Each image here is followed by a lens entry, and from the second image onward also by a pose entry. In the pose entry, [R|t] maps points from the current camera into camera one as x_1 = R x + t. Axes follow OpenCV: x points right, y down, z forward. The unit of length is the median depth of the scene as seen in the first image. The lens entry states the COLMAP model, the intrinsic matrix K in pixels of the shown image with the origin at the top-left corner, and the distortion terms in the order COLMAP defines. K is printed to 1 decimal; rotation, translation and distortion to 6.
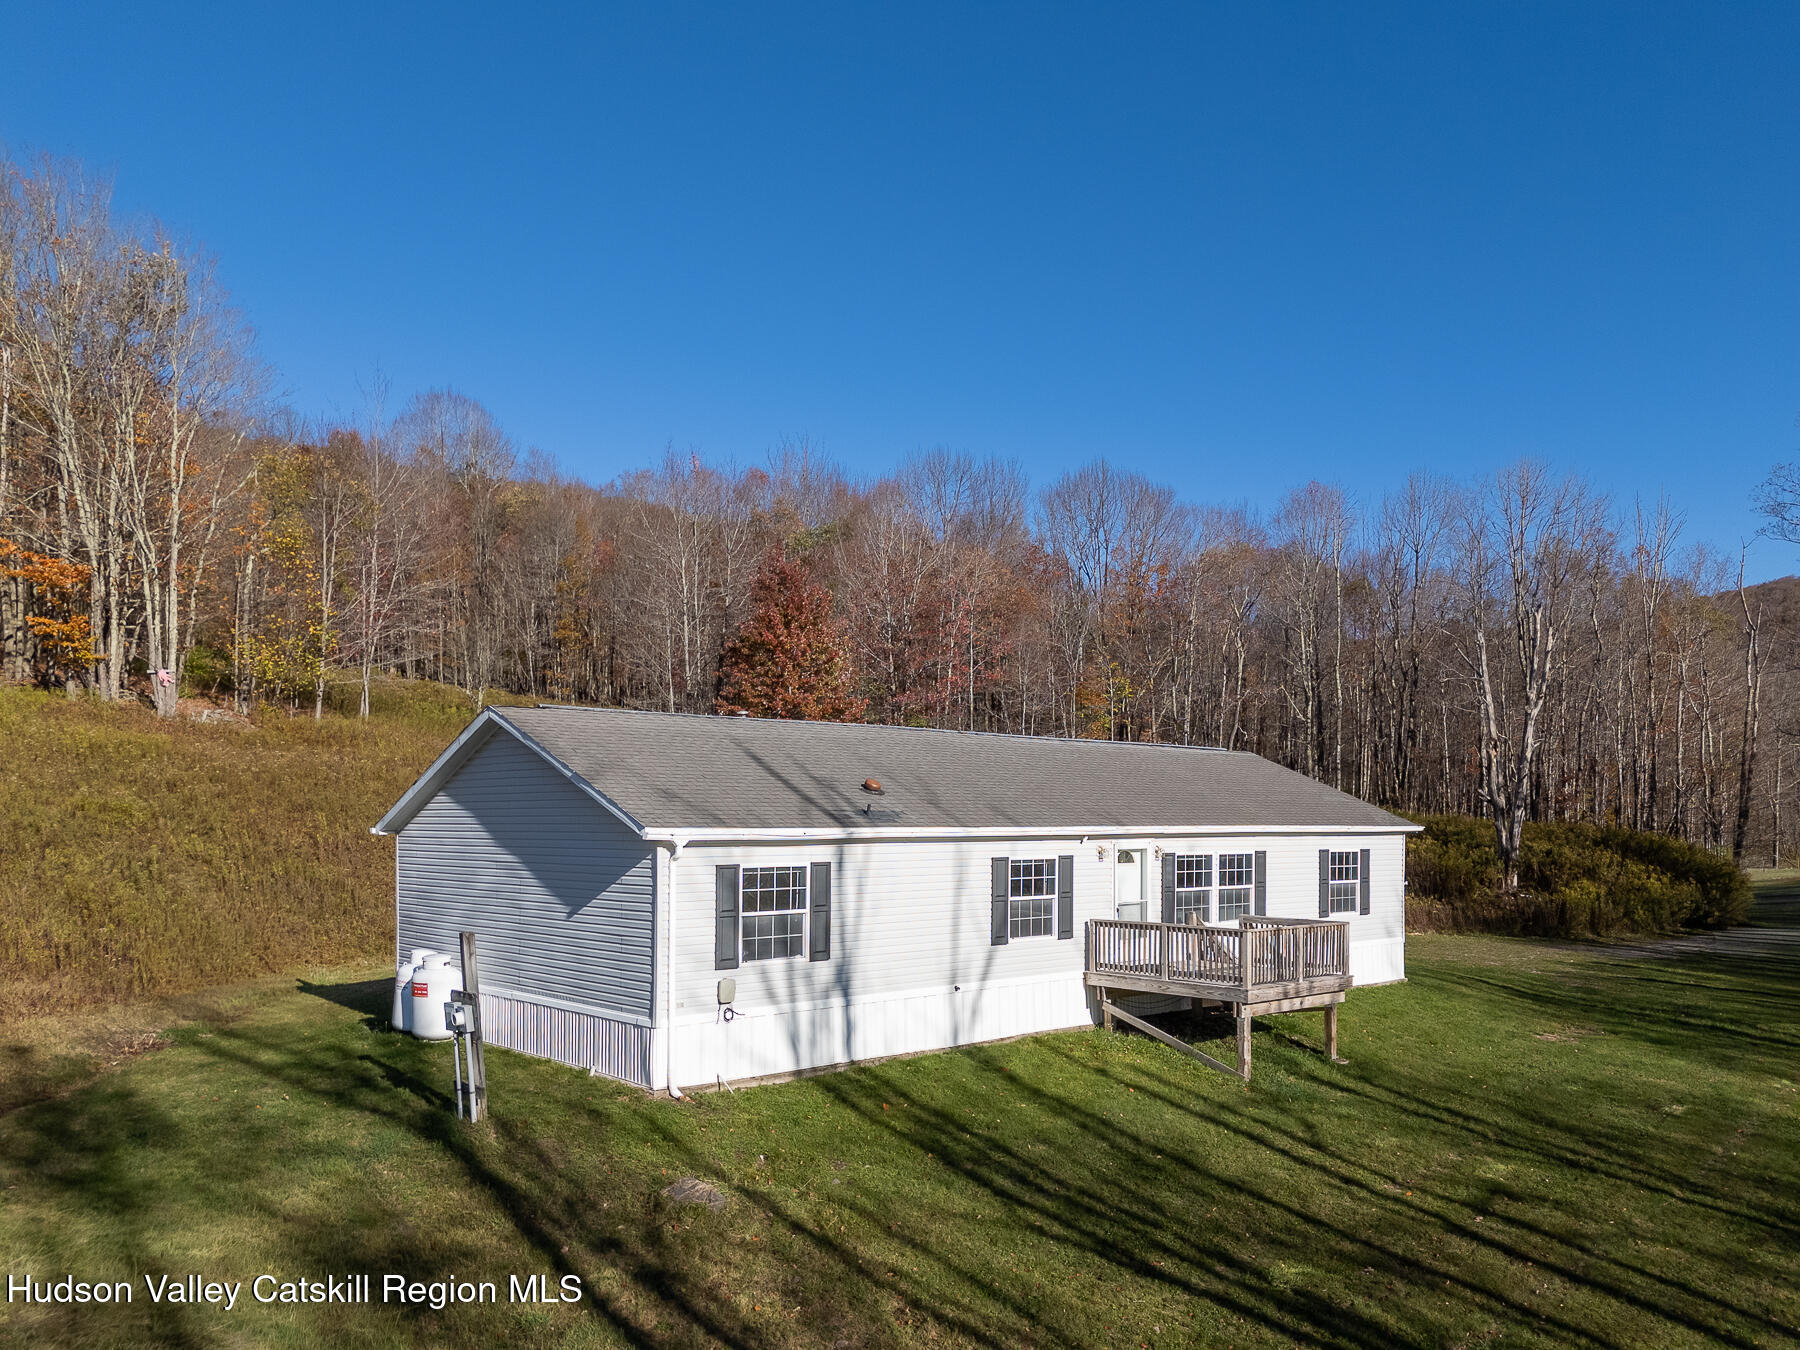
lens RADIAL K [[1424.4, 0, 885.8], [0, 1424.4, 674.6], [0, 0, 1]] dist [0.060061, -0.031276]
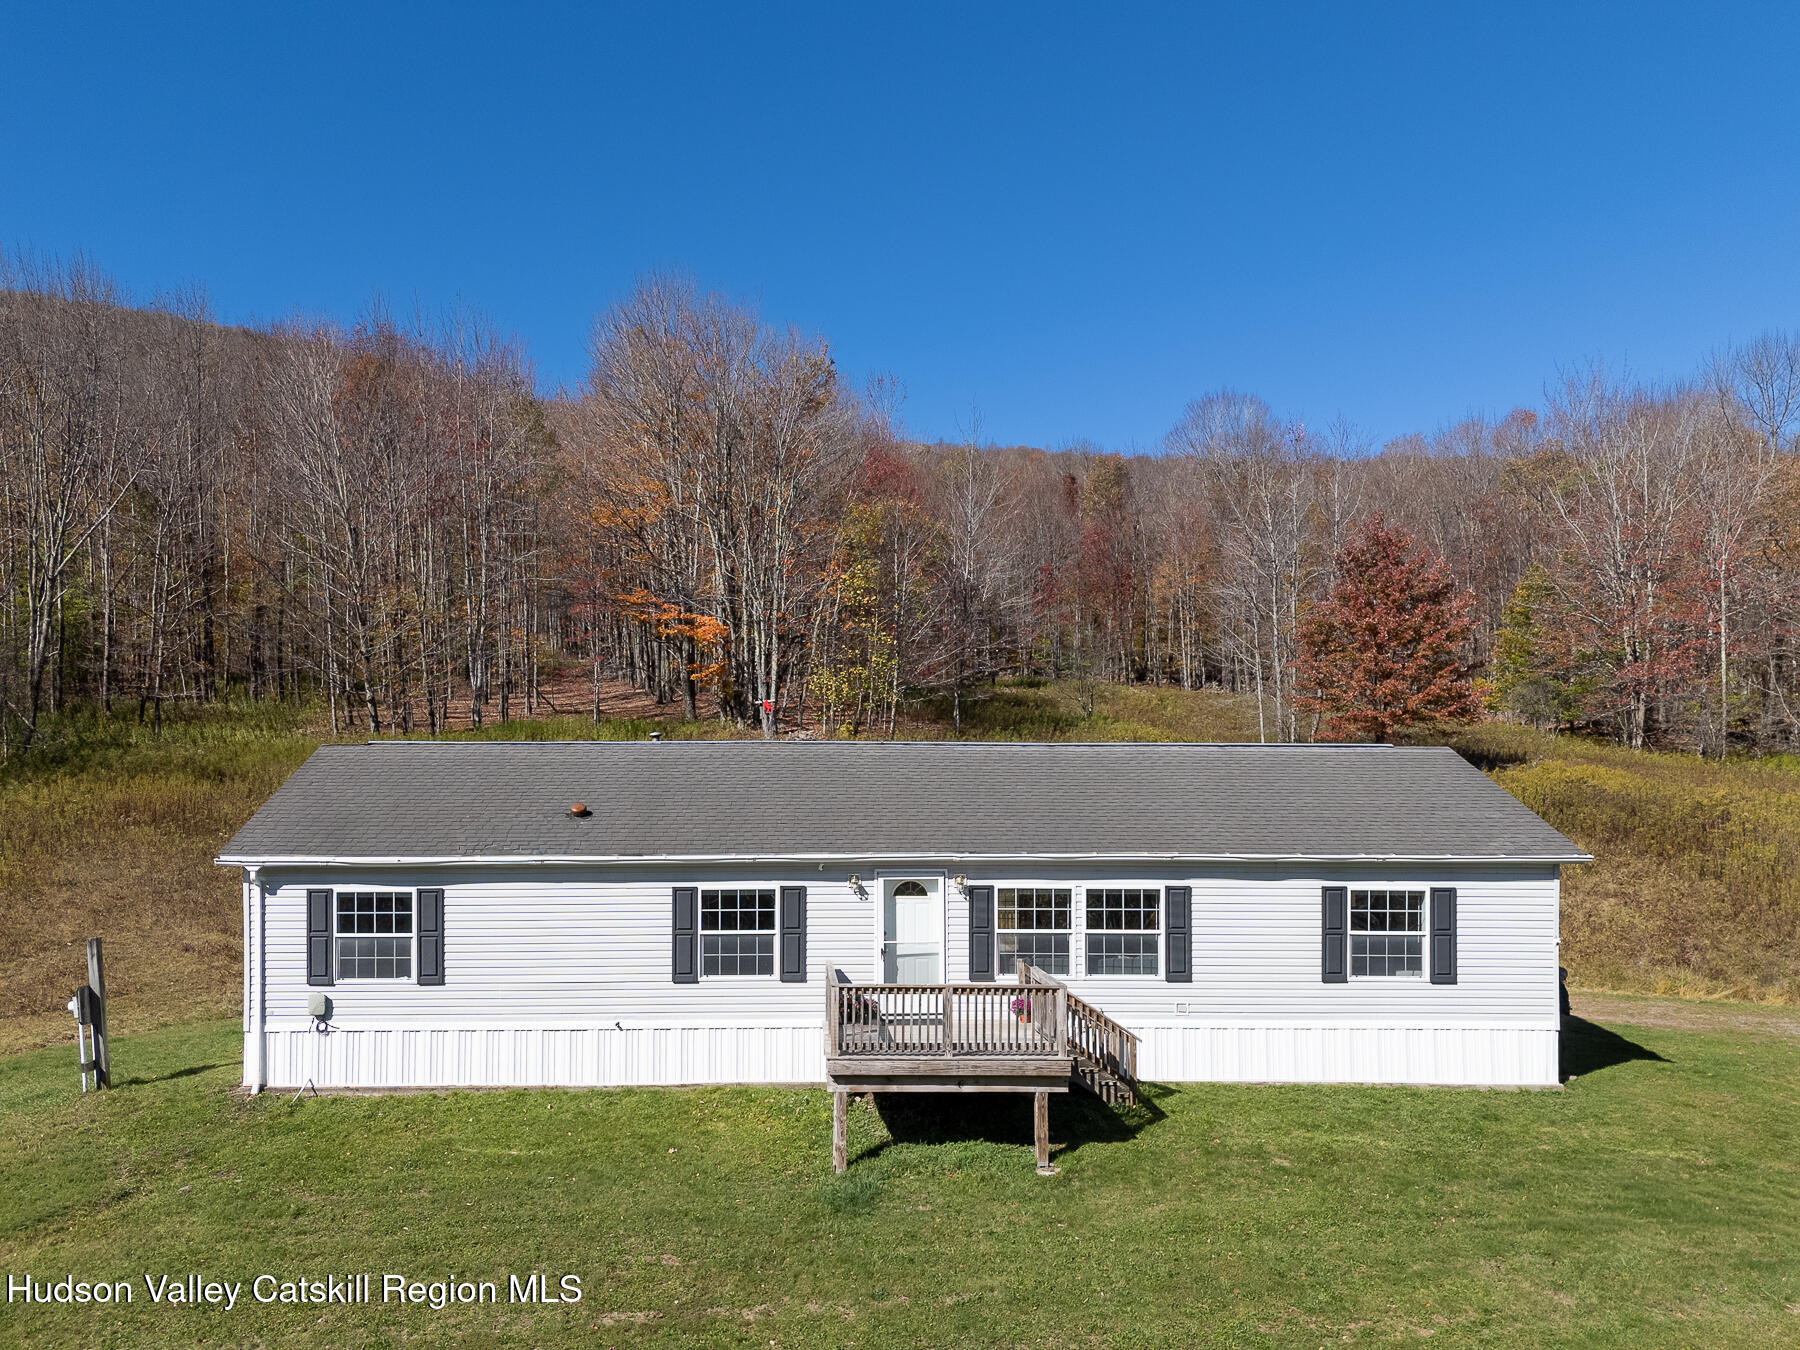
lens RADIAL K [[1424.4, 0, 884.3], [0, 1424.4, 679.8], [0, 0, 1]] dist [0.060061, -0.031276]
pose [[0.730938, -0.064267, -0.679411, 0.701674], [0.070957, 0.997317, -0.018001, 0.016830], [0.678745, -0.035051, 0.733537, 0.353465]]
